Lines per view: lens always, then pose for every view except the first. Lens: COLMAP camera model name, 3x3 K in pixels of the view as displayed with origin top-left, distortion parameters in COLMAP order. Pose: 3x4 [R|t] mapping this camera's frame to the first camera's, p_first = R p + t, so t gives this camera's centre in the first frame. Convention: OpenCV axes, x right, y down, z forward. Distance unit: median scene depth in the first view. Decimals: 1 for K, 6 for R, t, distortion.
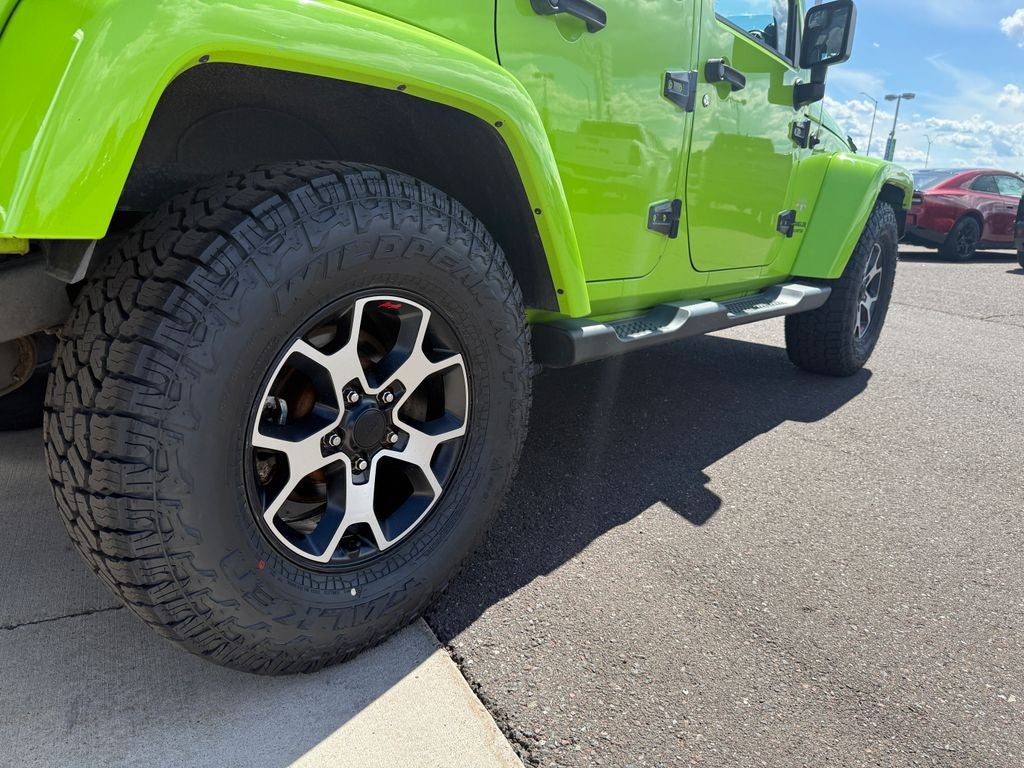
lens RADIAL K [[723.6, 0, 504.3], [0, 723.6, 396.6], [0, 0, 1]] dist [0.032825, -0.044898]
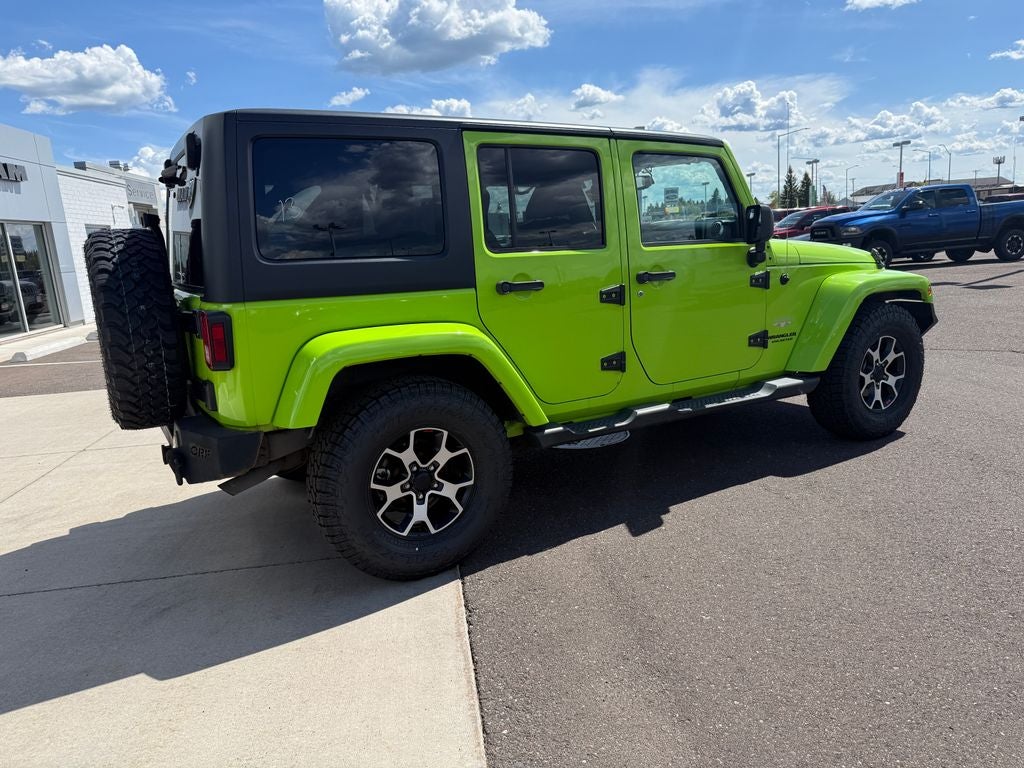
lens RADIAL K [[723.6, 0, 512.6], [0, 723.6, 388.0], [0, 0, 1]] dist [0.032825, -0.044898]
pose [[0.937380, -0.040345, -0.345964, 0.902123], [0.013963, 0.996823, -0.078414, -0.070032], [0.348028, 0.068672, 0.934965, -1.127900]]
